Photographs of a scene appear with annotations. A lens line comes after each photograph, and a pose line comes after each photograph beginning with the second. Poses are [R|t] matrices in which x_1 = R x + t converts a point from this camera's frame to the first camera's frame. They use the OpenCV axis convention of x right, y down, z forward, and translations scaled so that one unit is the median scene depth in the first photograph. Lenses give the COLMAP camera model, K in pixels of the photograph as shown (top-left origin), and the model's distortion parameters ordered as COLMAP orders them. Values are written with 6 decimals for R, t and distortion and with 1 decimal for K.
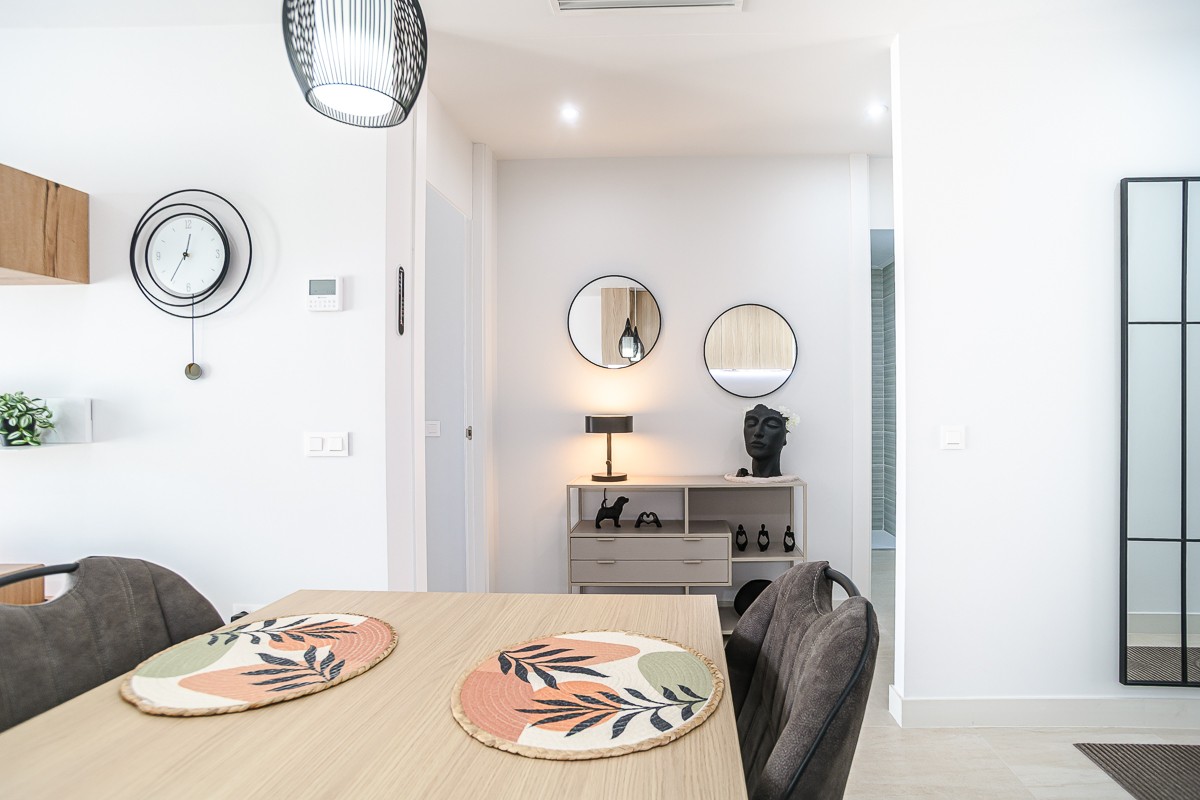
lens RADIAL K [[599.0, 0, 641.5], [0, 599.0, 410.8], [0, 0, 1]] dist [-0.069082, 0.035092]
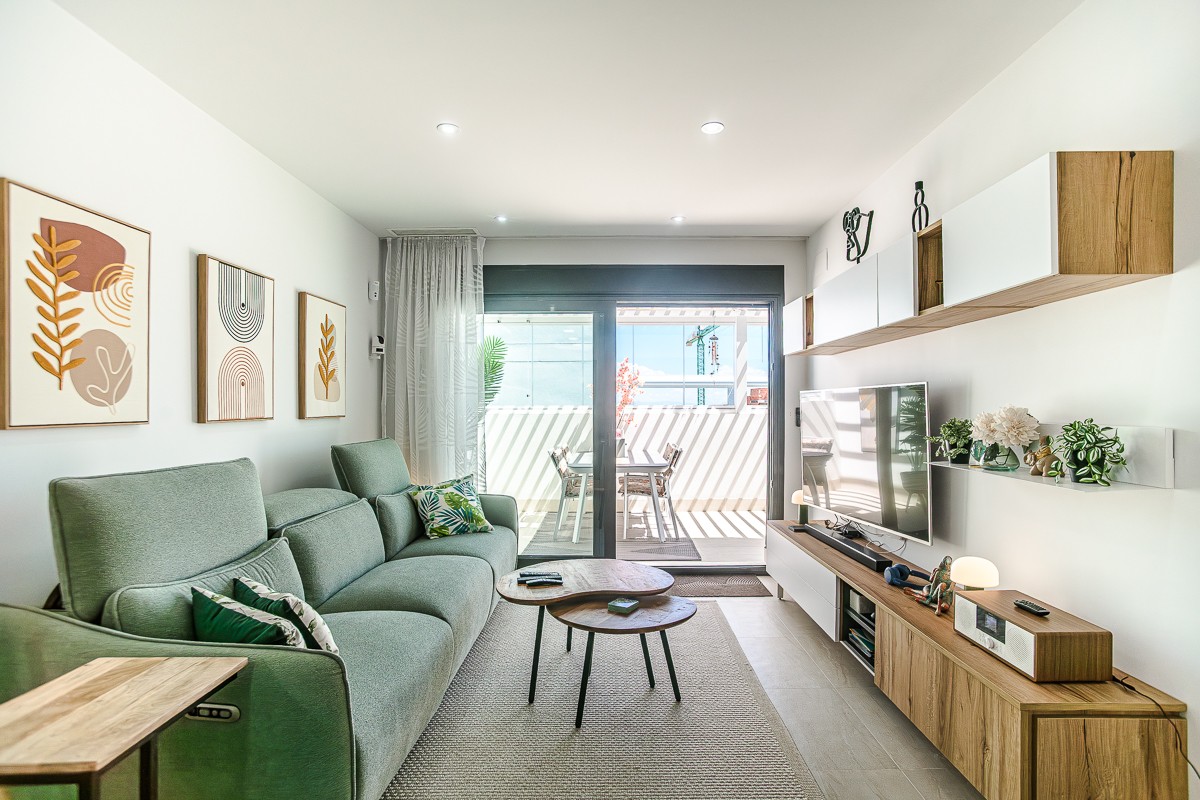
lens RADIAL K [[599.0, 0, 615.5], [0, 599.0, 411.1], [0, 0, 1]] dist [-0.069082, 0.035092]
pose [[0.035843, 0.009832, -0.999309, -0.258643], [-0.005842, 0.999937, 0.009629, -0.048739], [0.999340, 0.005493, 0.035898, 0.284937]]
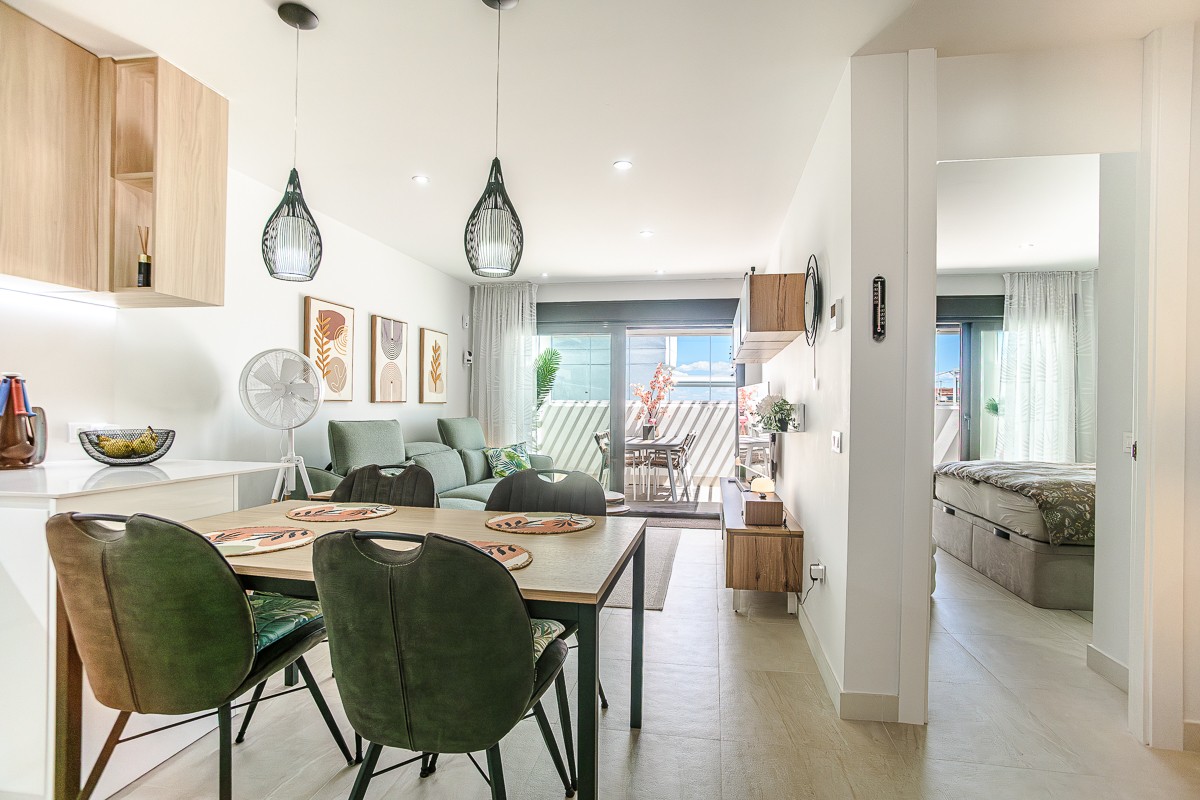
lens RADIAL K [[599.0, 0, 611.4], [0, 599.0, 408.7], [0, 0, 1]] dist [-0.069082, 0.035092]
pose [[-0.134932, 0.005757, -0.990838, 0.740914], [-0.013989, 0.999872, 0.007715, -0.013779], [0.990756, 0.014901, -0.134834, 0.742305]]
